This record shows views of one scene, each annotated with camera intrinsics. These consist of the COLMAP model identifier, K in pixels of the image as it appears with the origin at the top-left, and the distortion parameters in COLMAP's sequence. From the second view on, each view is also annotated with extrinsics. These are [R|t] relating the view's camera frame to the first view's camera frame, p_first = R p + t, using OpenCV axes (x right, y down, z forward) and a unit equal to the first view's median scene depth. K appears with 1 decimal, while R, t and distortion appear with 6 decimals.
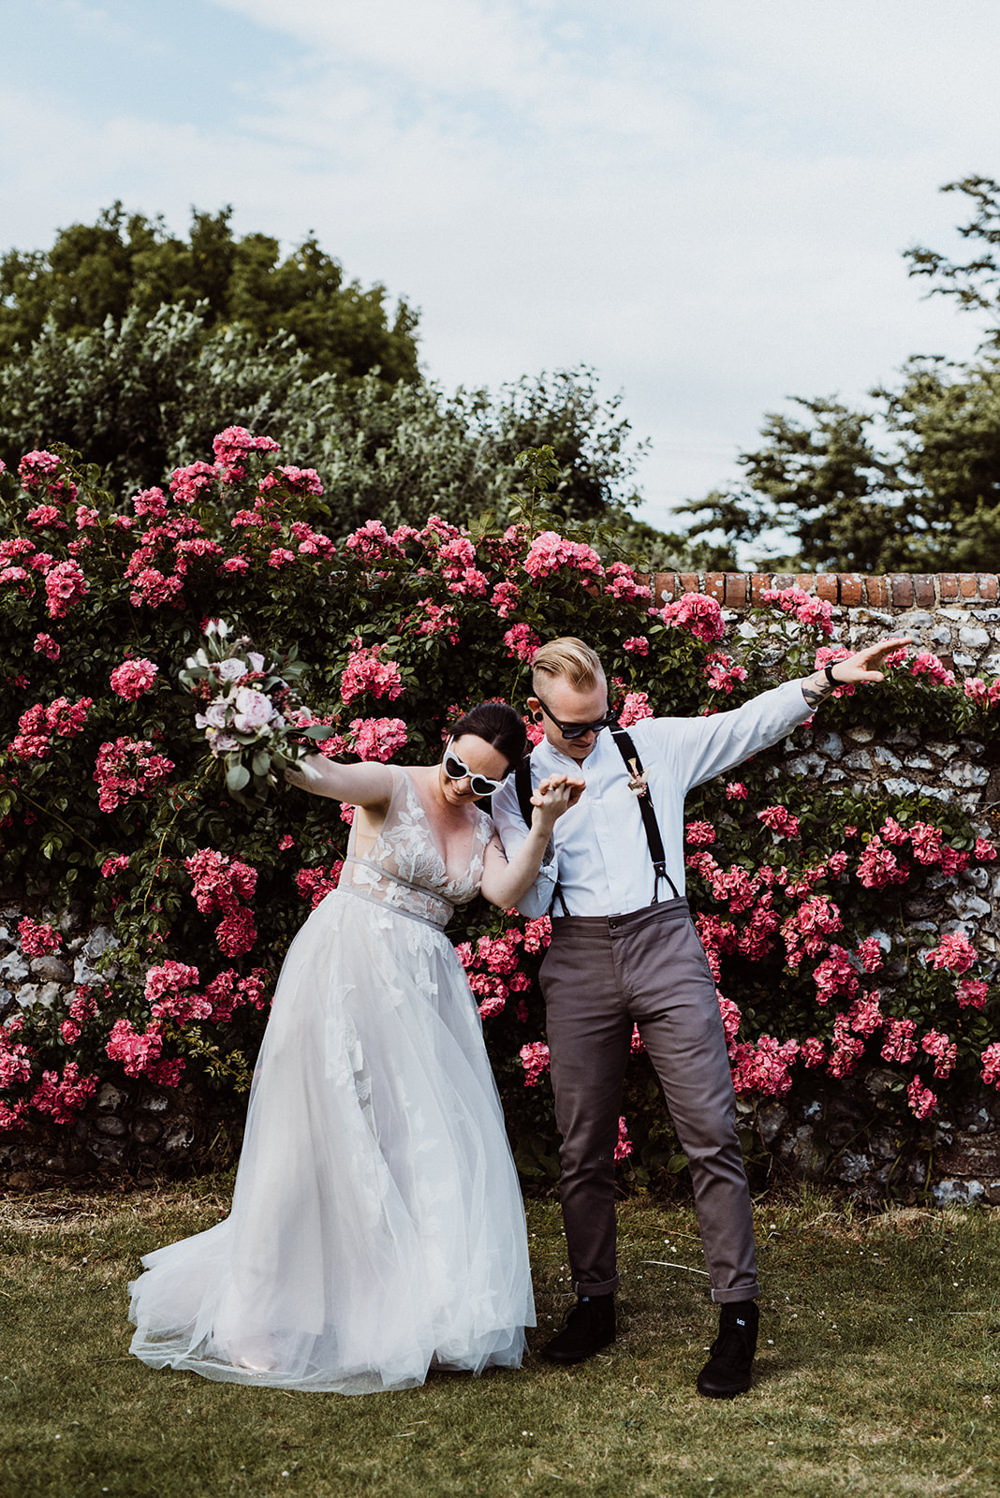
lens RADIAL K [[2157.1, 0, 459.3], [0, 2157.1, 743.9], [0, 0, 1]] dist [-0.040818, -0.020485]
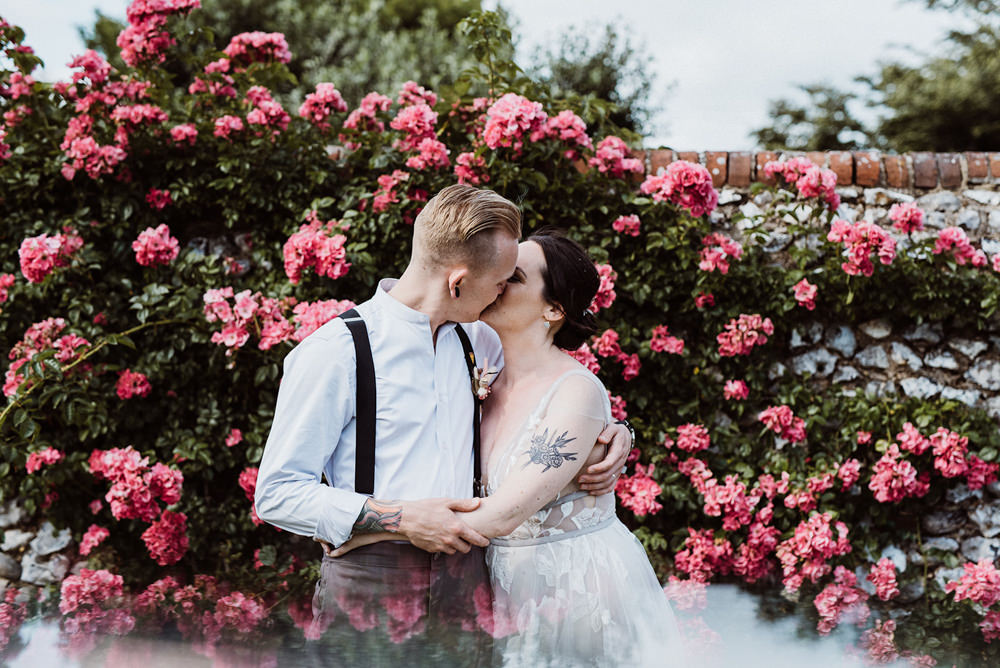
lens RADIAL K [[1440.0, 0, 500.0], [0, 1440.0, 334.0], [0, 0, 1]] dist [-0.040818, -0.020485]
pose [[0.998447, 0.016283, -0.053272, 0.061653], [-0.016520, 0.999855, -0.004014, 0.002689], [0.053199, 0.004887, 0.998572, 0.393746]]
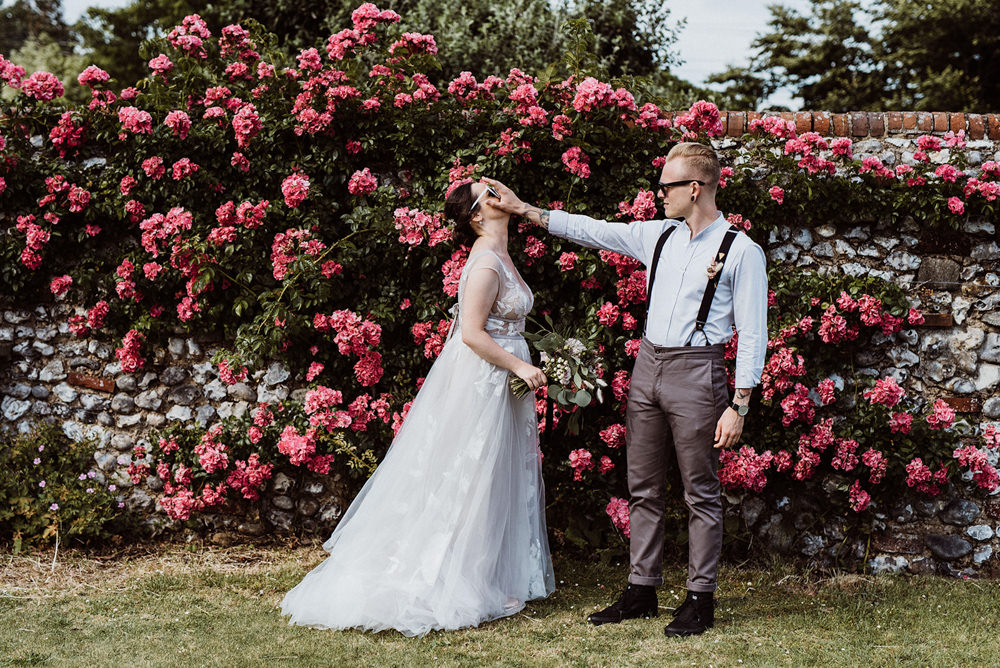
lens RADIAL K [[1480.7, 0, 431.6], [0, 1480.7, 363.2], [0, 0, 1]] dist [-0.068306, 0.089681]
pose [[0.995266, 0.015472, -0.095948, 0.029204], [-0.007578, 0.996595, 0.082106, 0.004458], [0.096892, -0.080990, 0.991994, 0.045258]]
